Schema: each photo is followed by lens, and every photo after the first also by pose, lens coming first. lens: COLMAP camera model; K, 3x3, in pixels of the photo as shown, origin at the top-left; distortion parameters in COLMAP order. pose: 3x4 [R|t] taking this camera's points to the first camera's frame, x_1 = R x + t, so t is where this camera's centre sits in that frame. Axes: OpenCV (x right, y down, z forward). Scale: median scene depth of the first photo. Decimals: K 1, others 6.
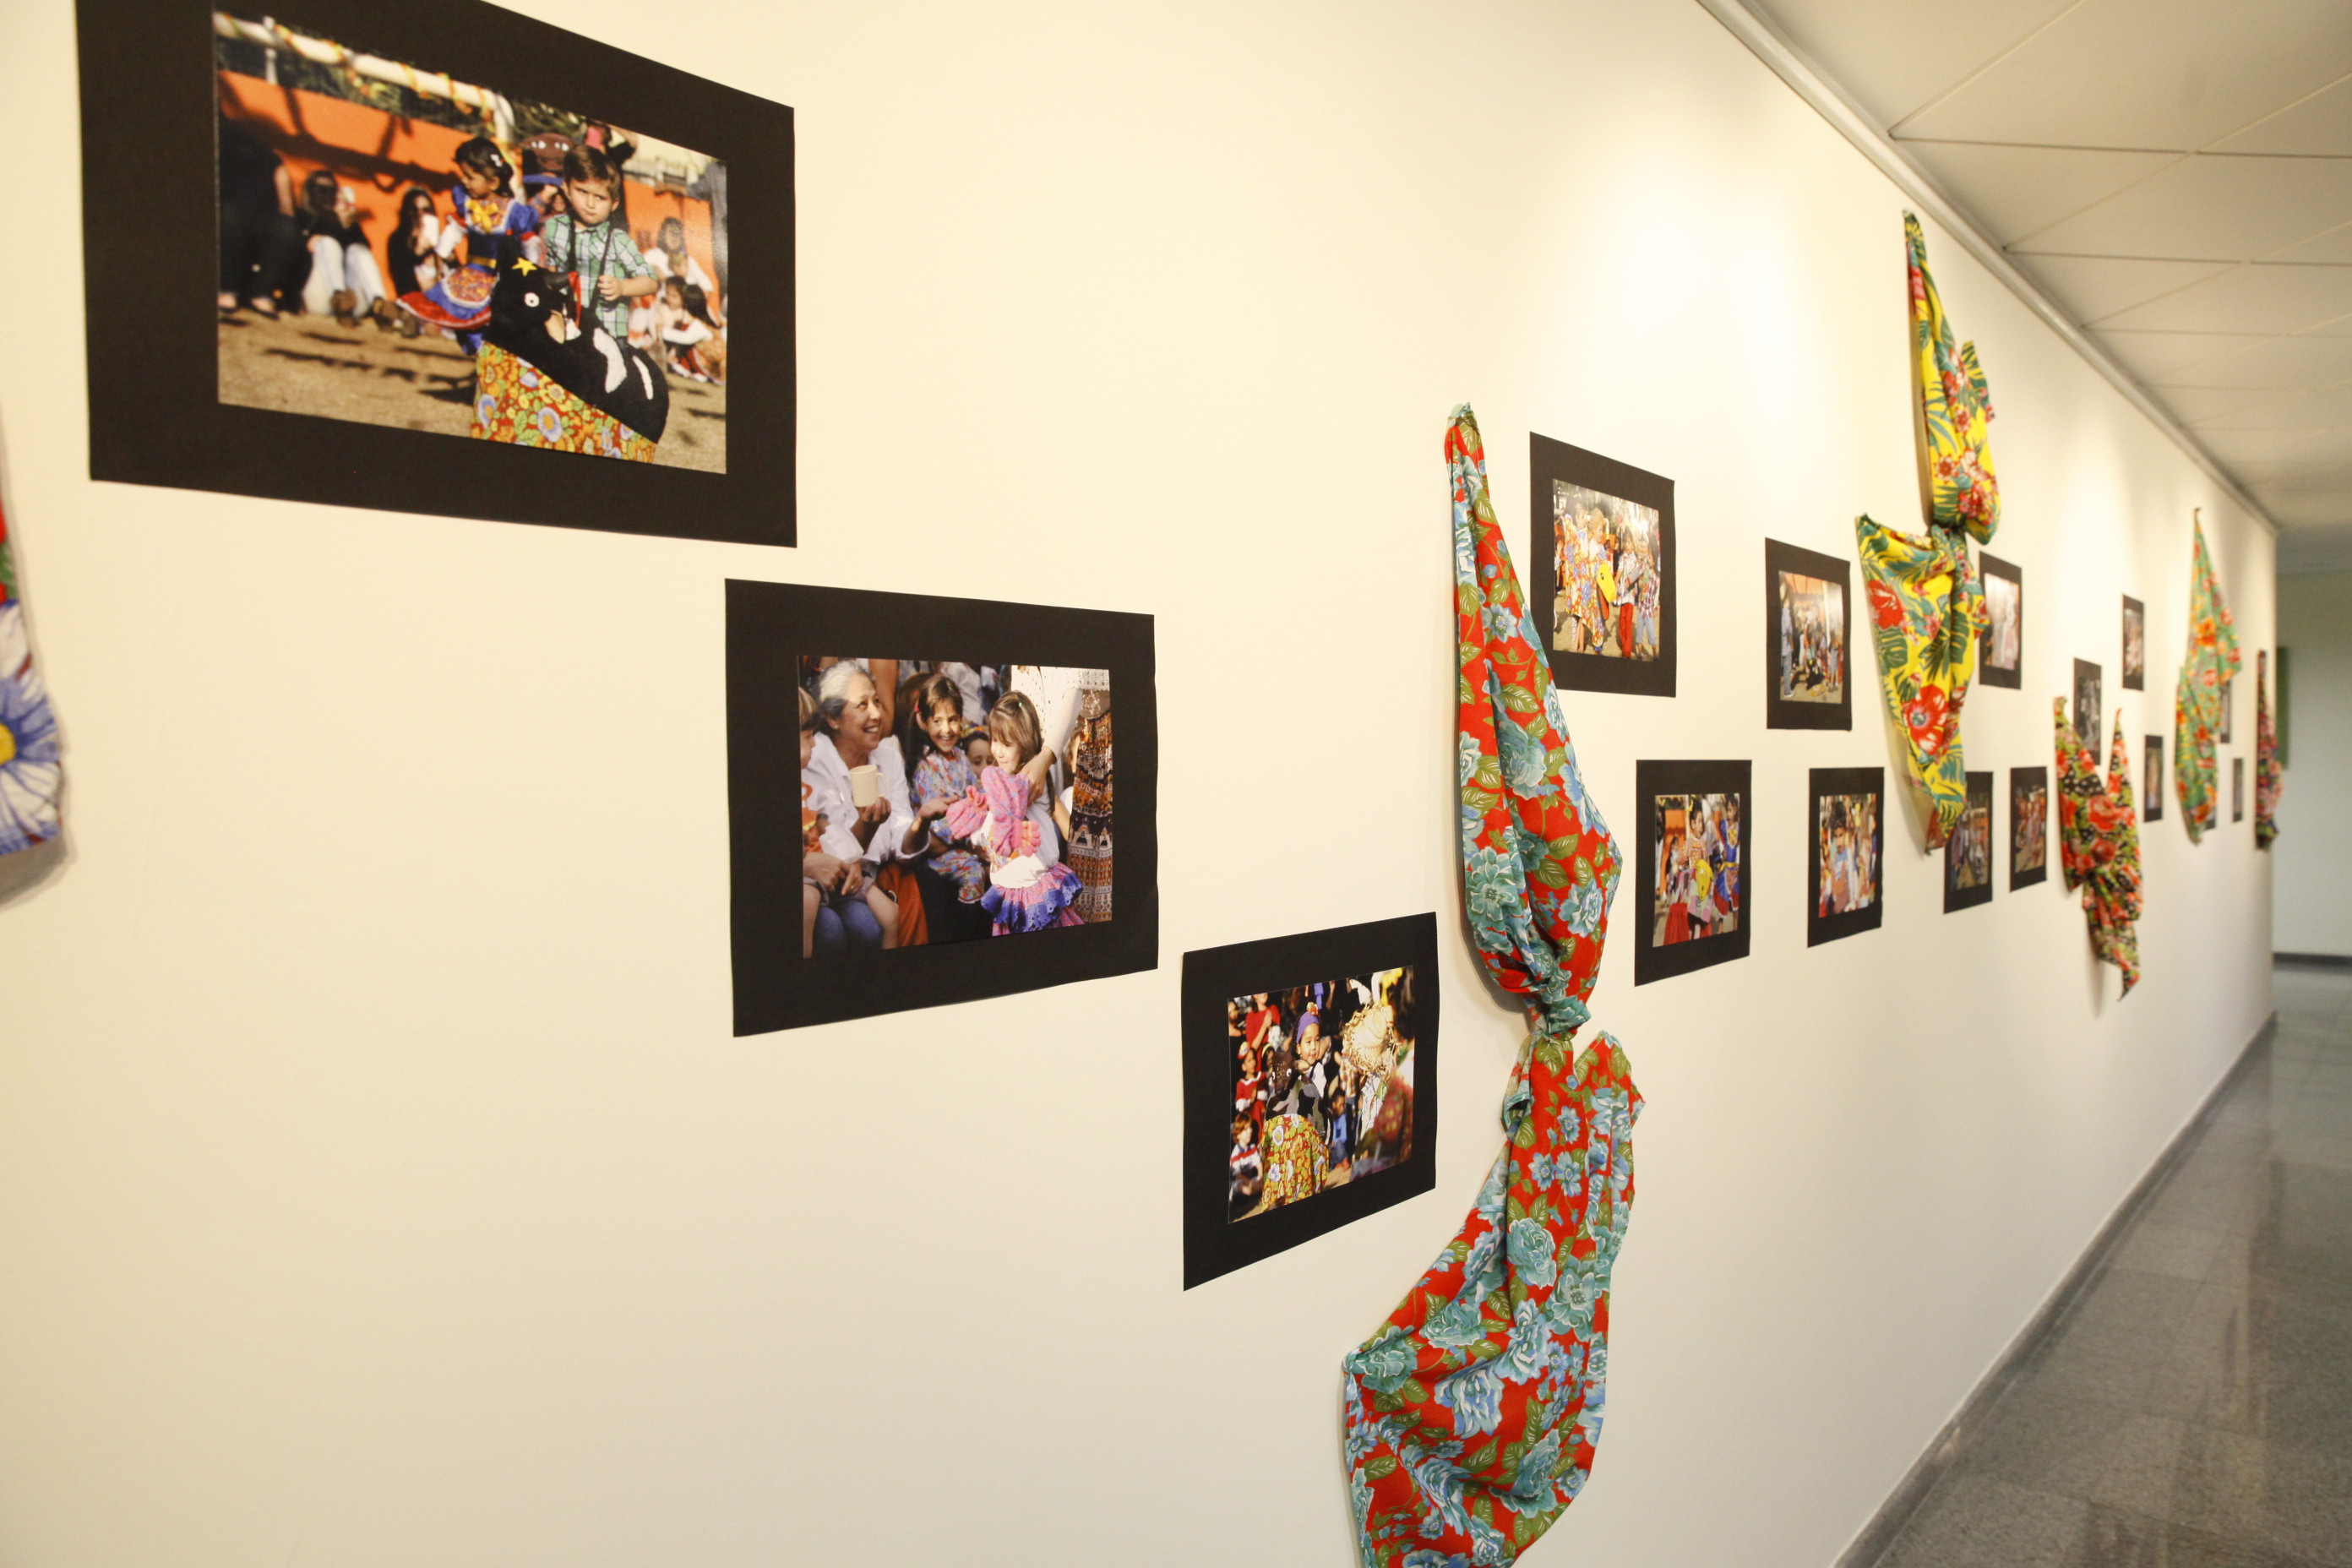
lens RADIAL K [[1606.5, 0, 1174.0], [0, 1606.5, 799.3], [0, 0, 1]] dist [-0.114637, 0.087017]
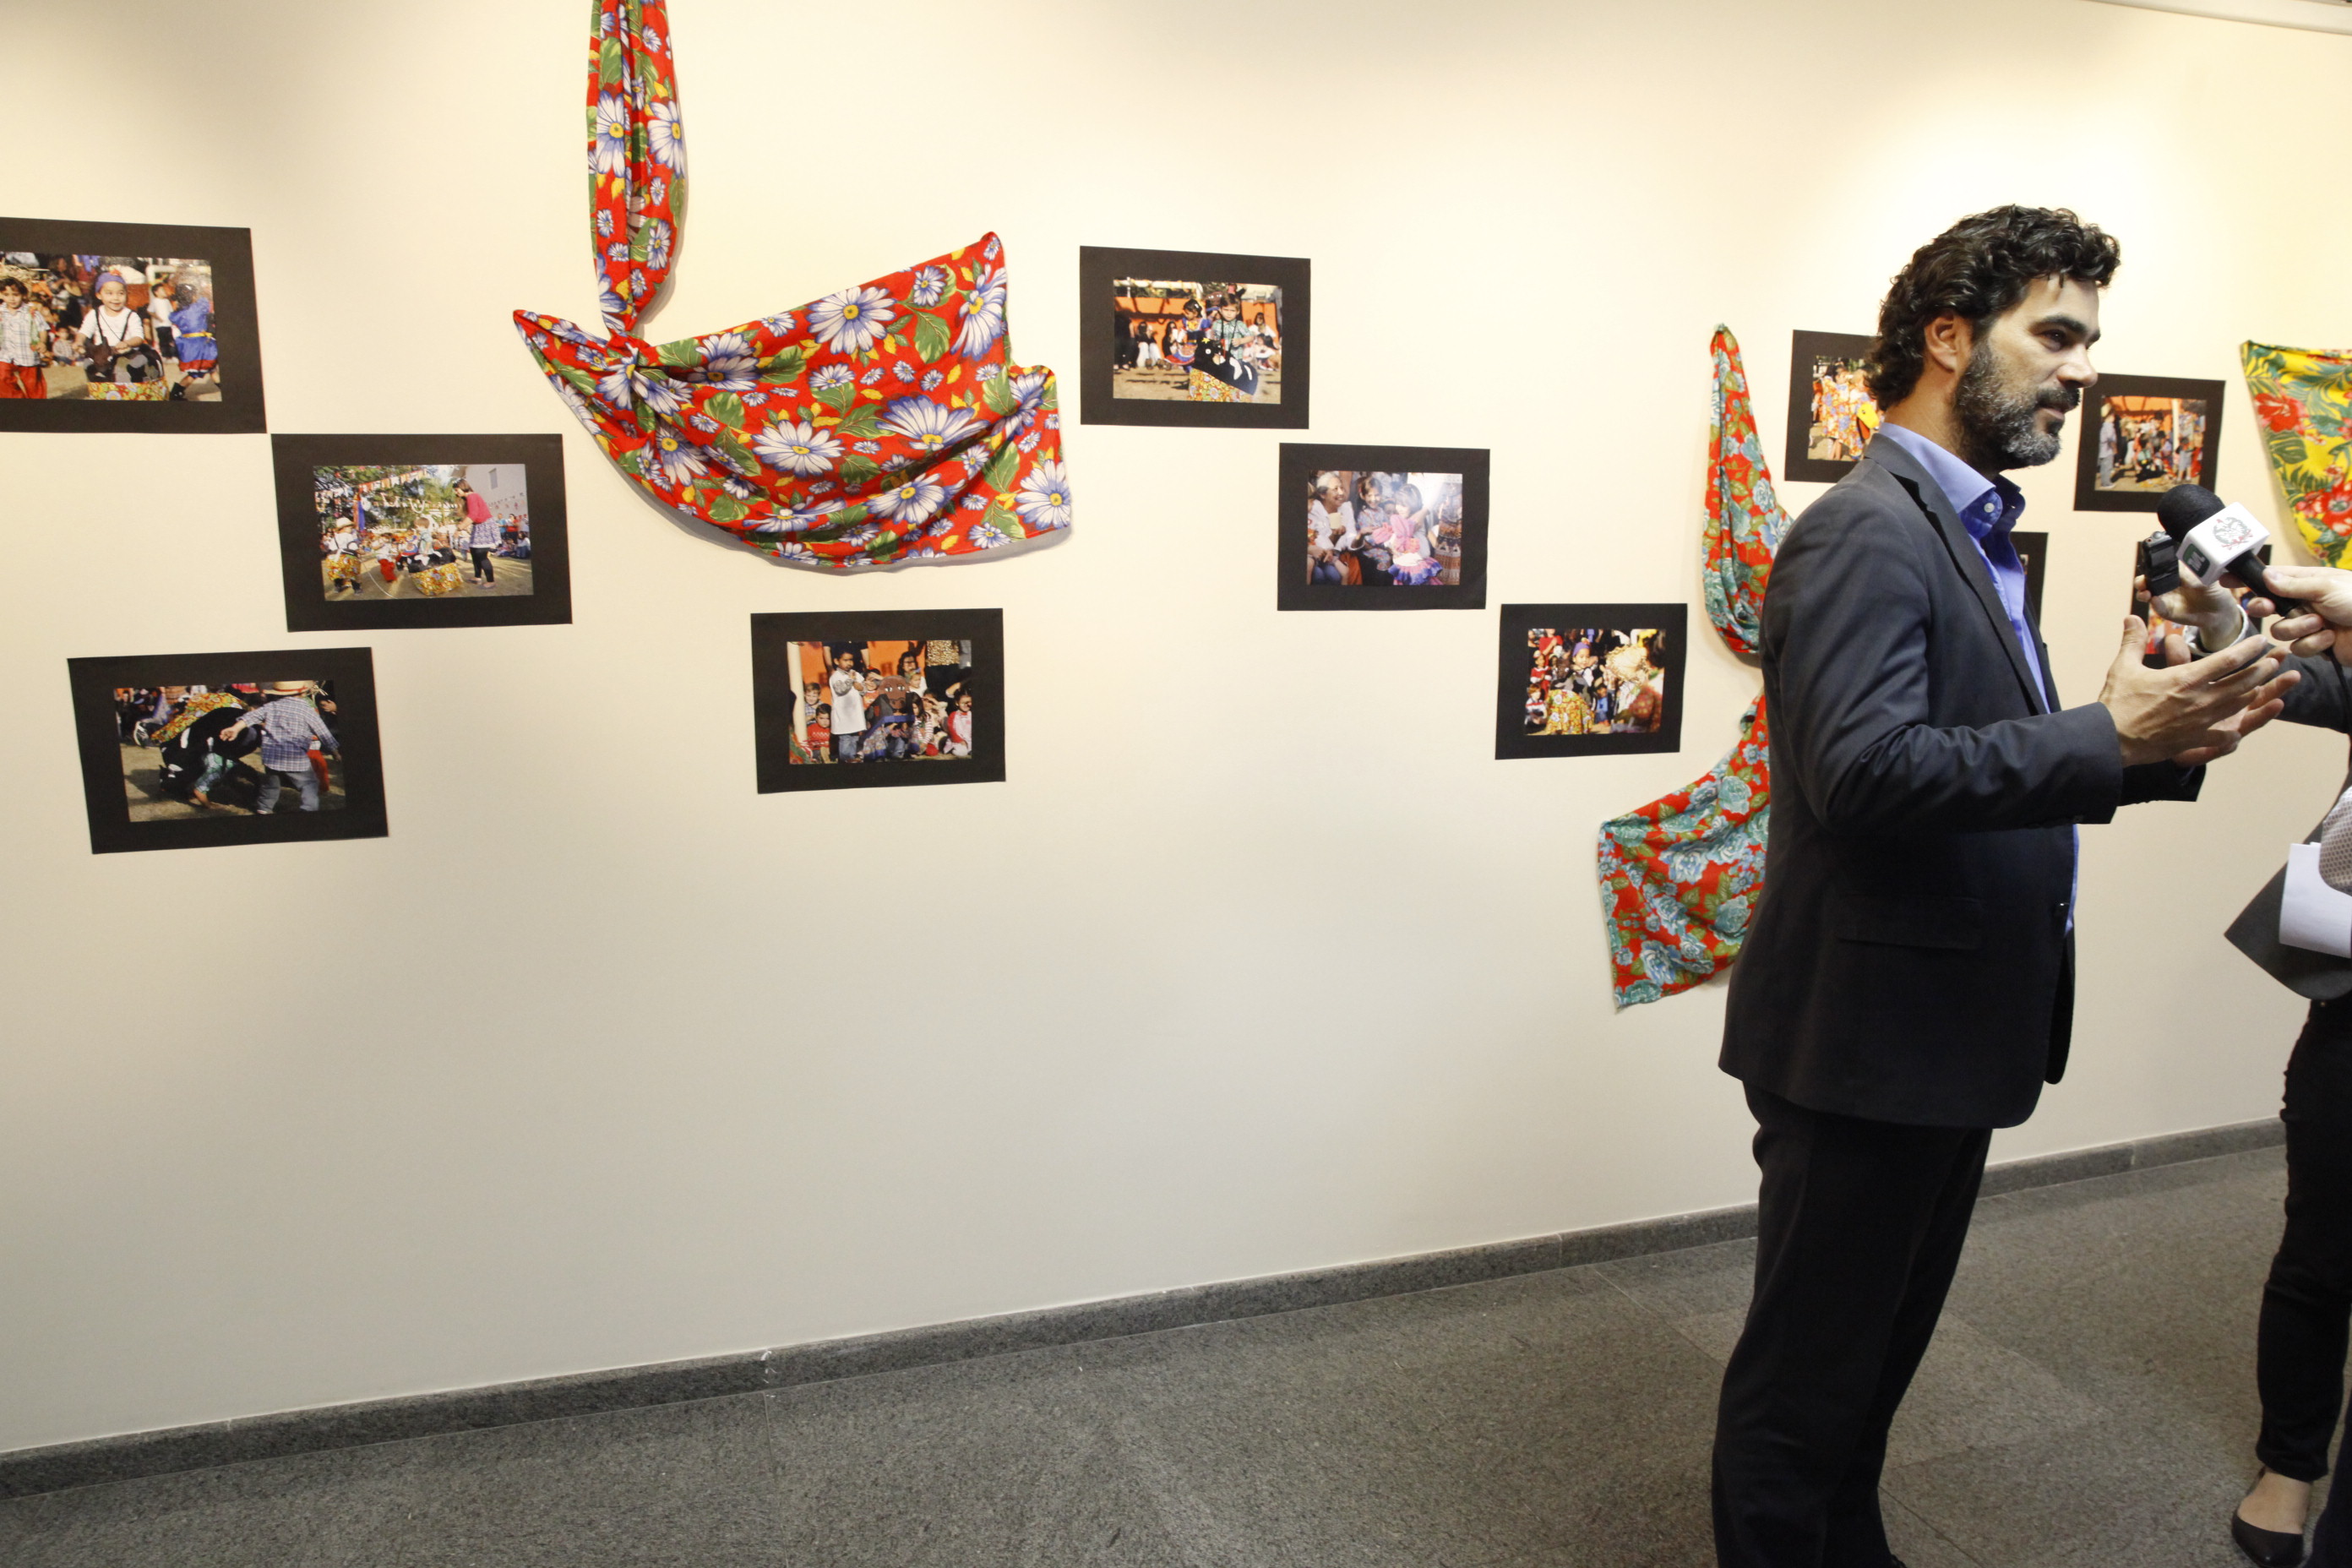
lens RADIAL K [[1606.5, 0, 1174.0], [0, 1606.5, 799.3], [0, 0, 1]] dist [-0.114637, 0.087017]
pose [[0.848719, 0.100844, -0.519141, 0.448612], [-0.028809, 0.989009, 0.145019, 0.032023], [0.528059, -0.108124, 0.842296, -0.630106]]
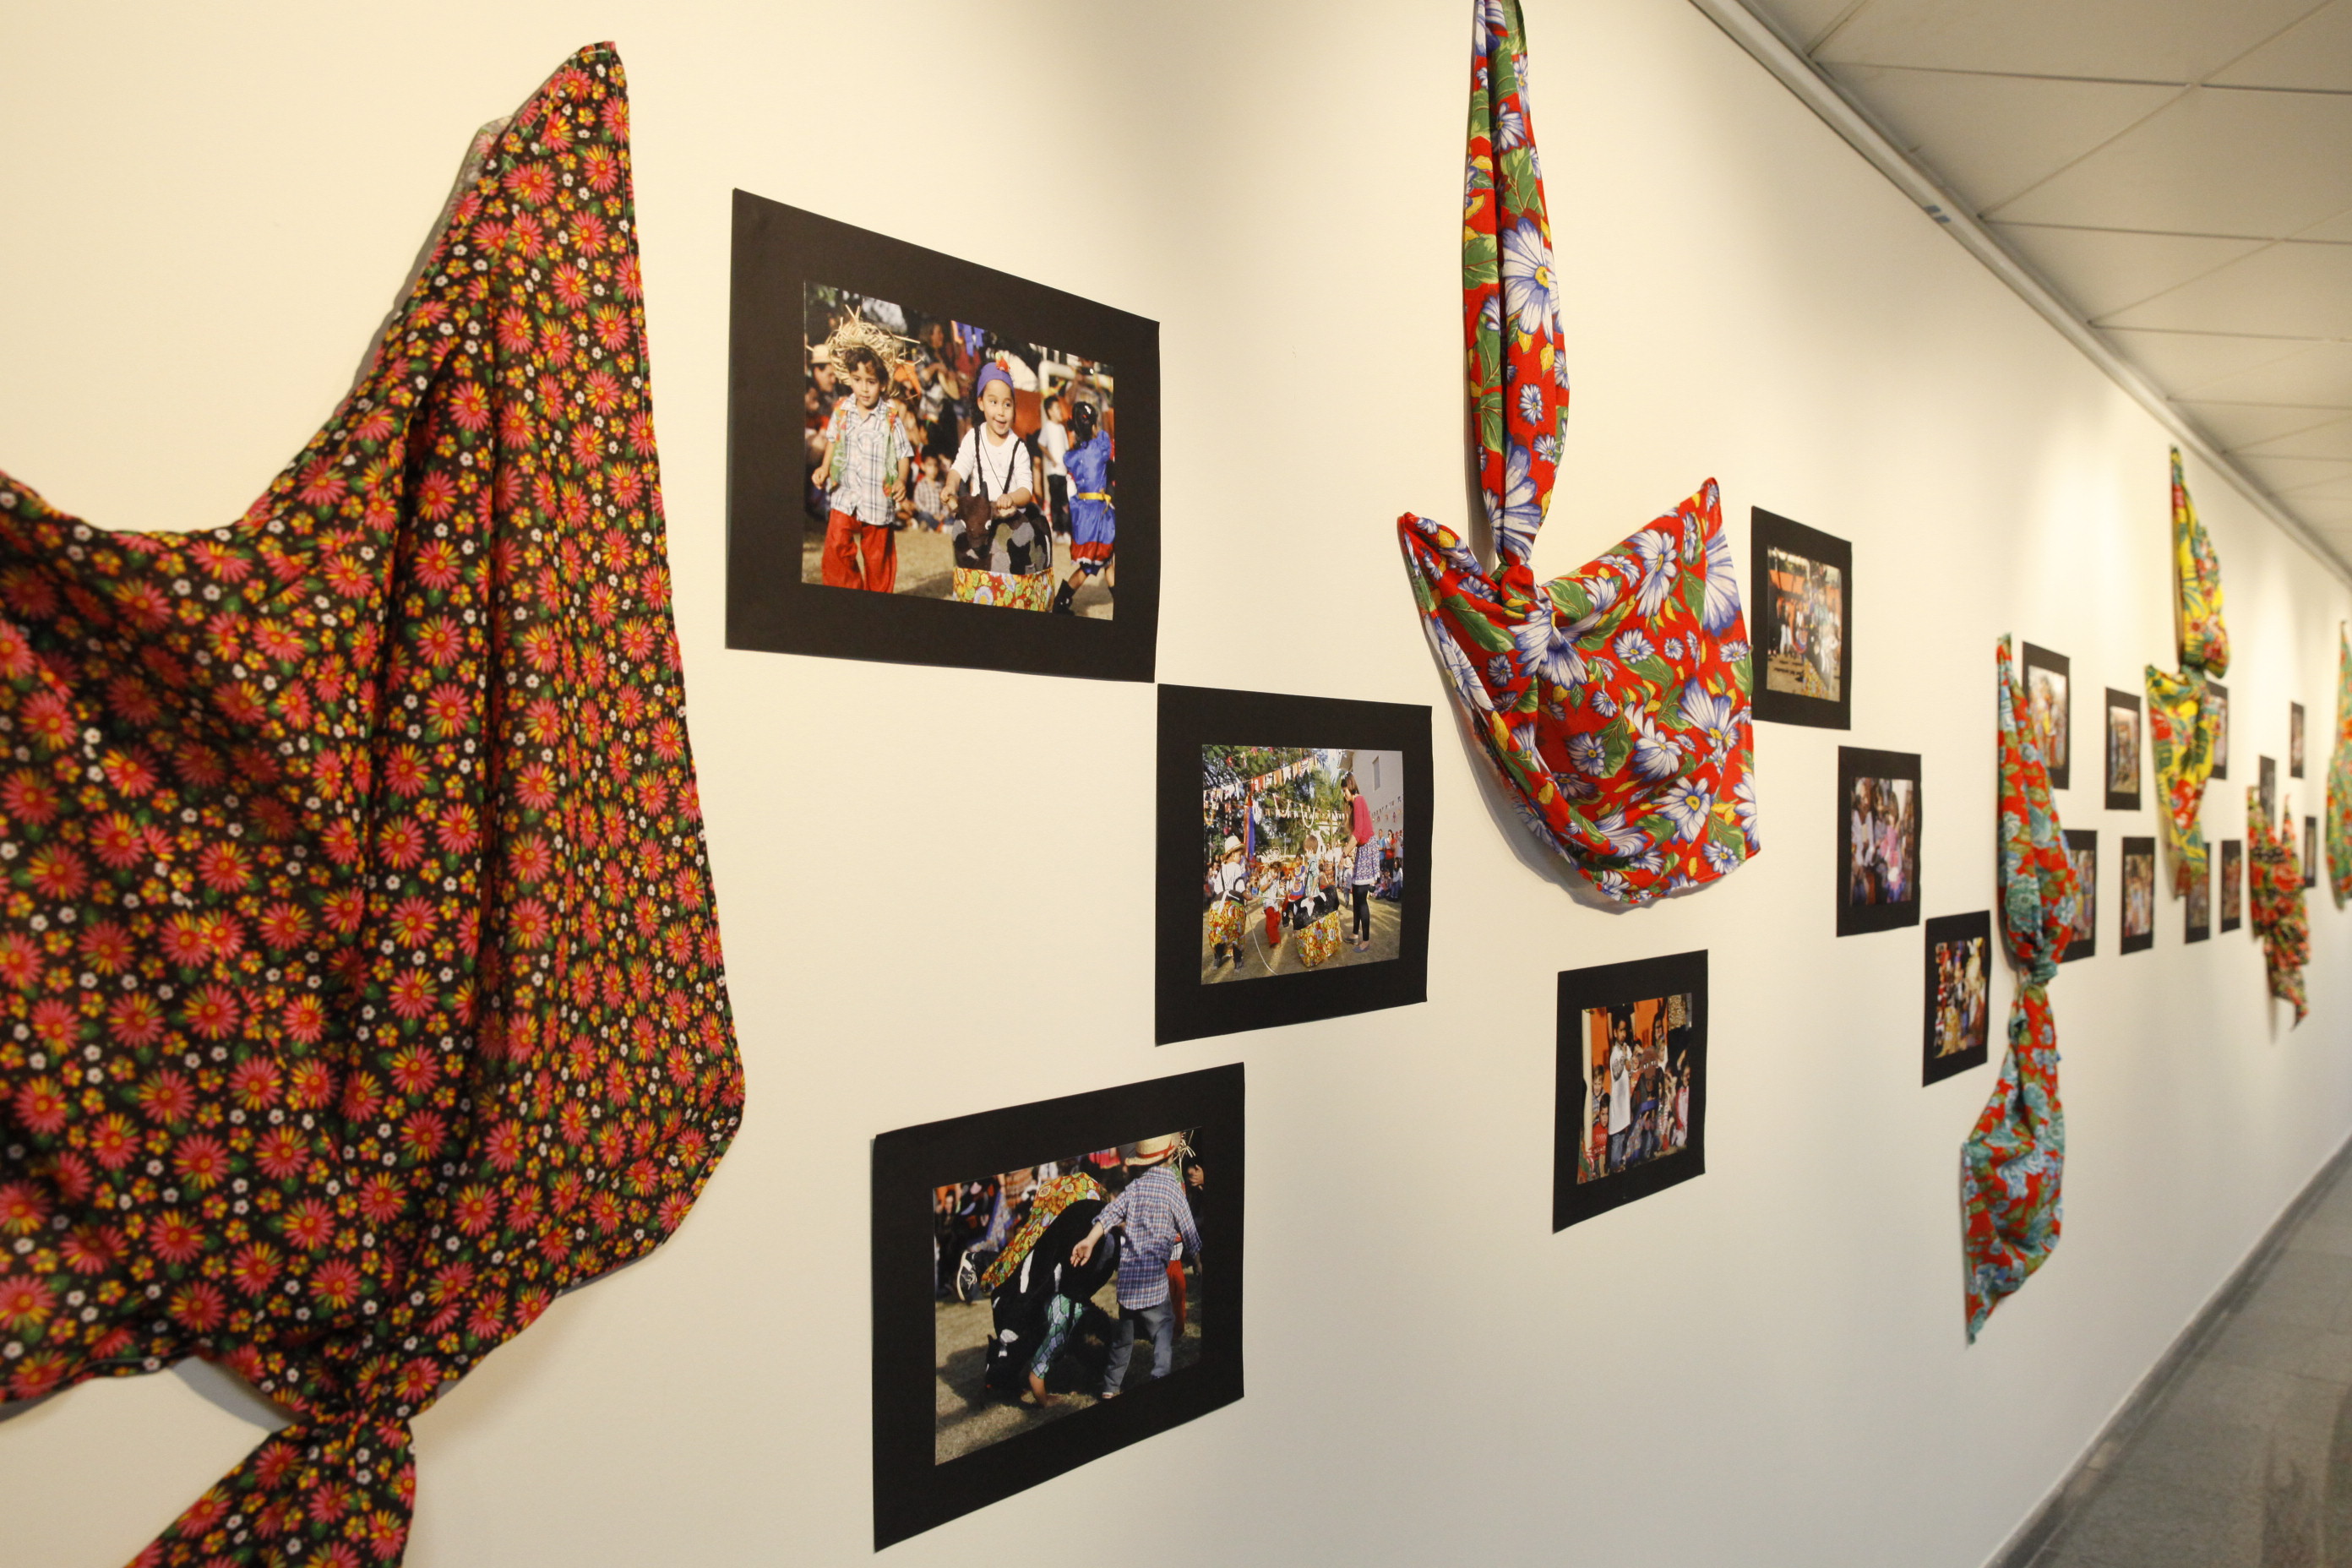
lens RADIAL K [[1751.0, 0, 1168.3], [0, 1751.0, 796.4], [0, 0, 1]] dist [-0.099965, 0.100248]
pose [[0.999722, 0.023505, 0.001940, -0.550932], [-0.023423, 0.999113, -0.034994, 0.022664], [-0.002761, 0.034939, 0.999386, -0.680296]]
